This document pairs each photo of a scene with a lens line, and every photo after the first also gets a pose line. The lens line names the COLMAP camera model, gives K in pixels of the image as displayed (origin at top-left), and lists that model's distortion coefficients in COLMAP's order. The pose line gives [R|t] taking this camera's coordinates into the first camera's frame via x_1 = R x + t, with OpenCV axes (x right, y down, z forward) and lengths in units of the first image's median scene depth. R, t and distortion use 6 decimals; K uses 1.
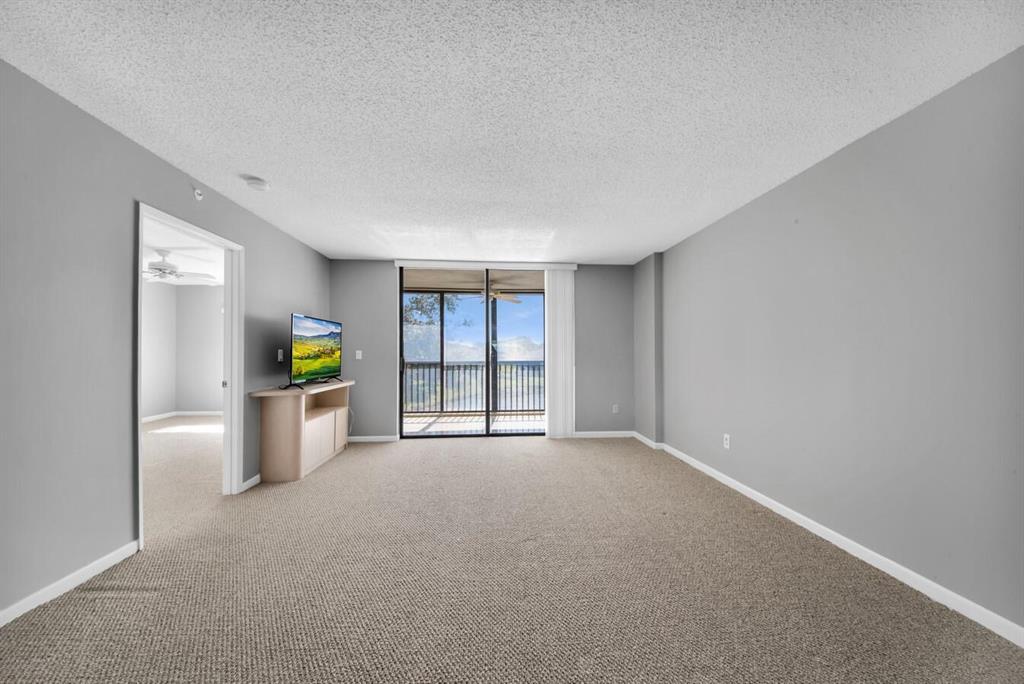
lens RADIAL K [[356.5, 0, 520.0], [0, 356.5, 354.2], [0, 0, 1]] dist [-0.000151, -0.000218]
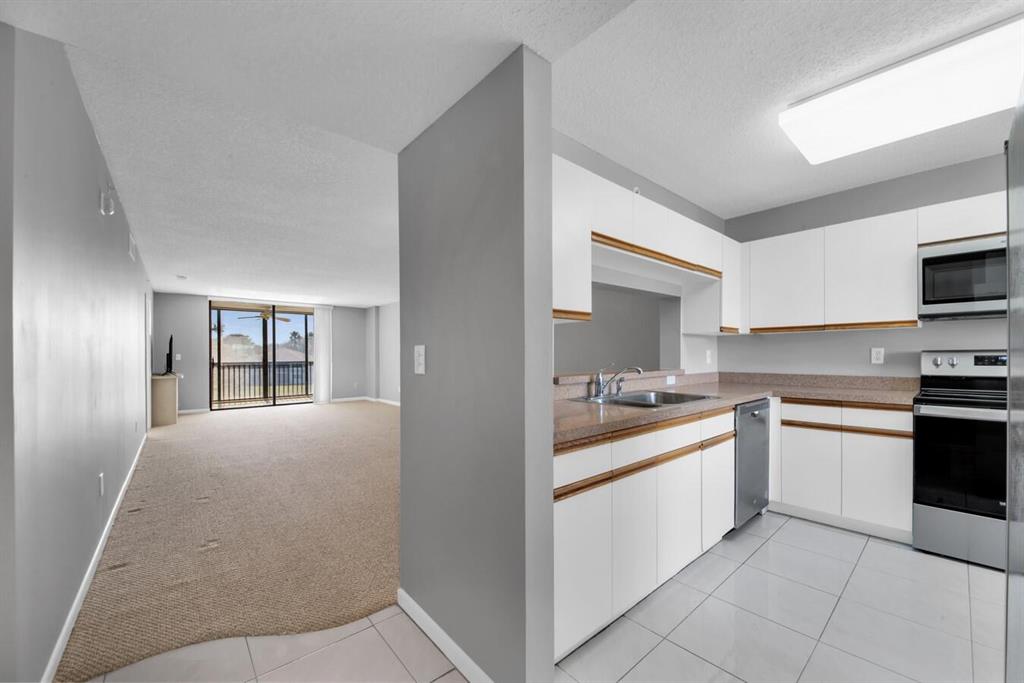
lens RADIAL K [[366.5, 0, 509.0], [0, 366.5, 351.9], [0, 0, 1]] dist [-0.010183, -0.000395]
pose [[0.799449, 0.000374, 0.600734, -0.244661], [0.006677, 0.999933, -0.009508, 0.004101], [-0.600697, 0.011613, 0.799392, -1.031136]]
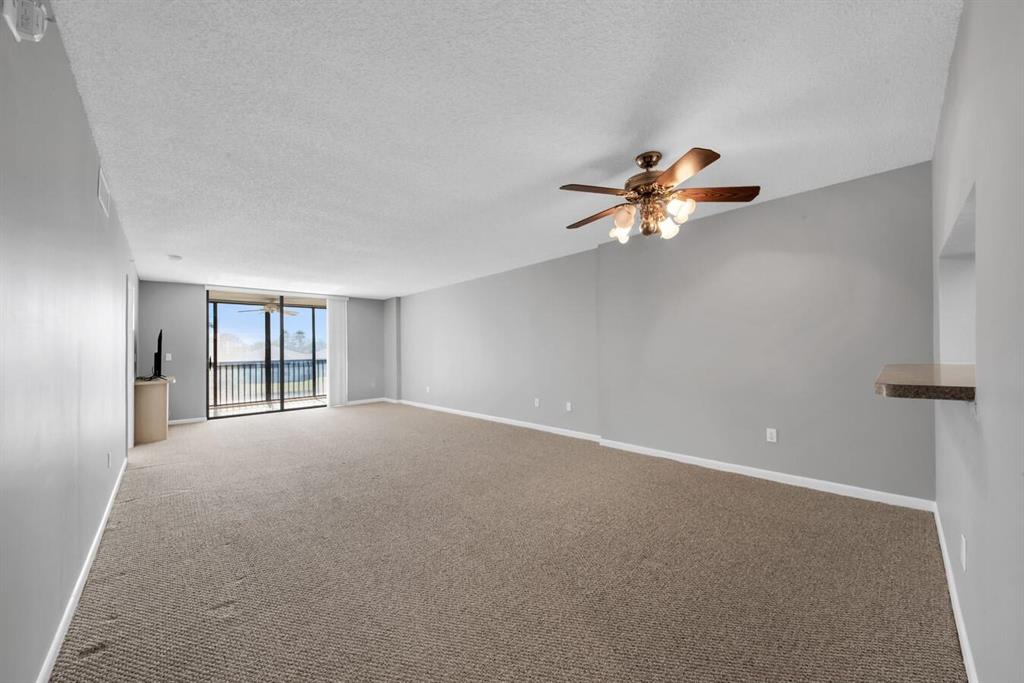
lens RADIAL K [[350.9, 0, 511.9], [0, 350.9, 338.8], [0, 0, 1]] dist [-0.013550, 0.000734]
pose [[0.770364, 0.004375, 0.637590, -0.284424], [0.020669, 0.999280, -0.031830, 0.002192], [-0.637270, 0.037699, 0.769718, -0.700722]]
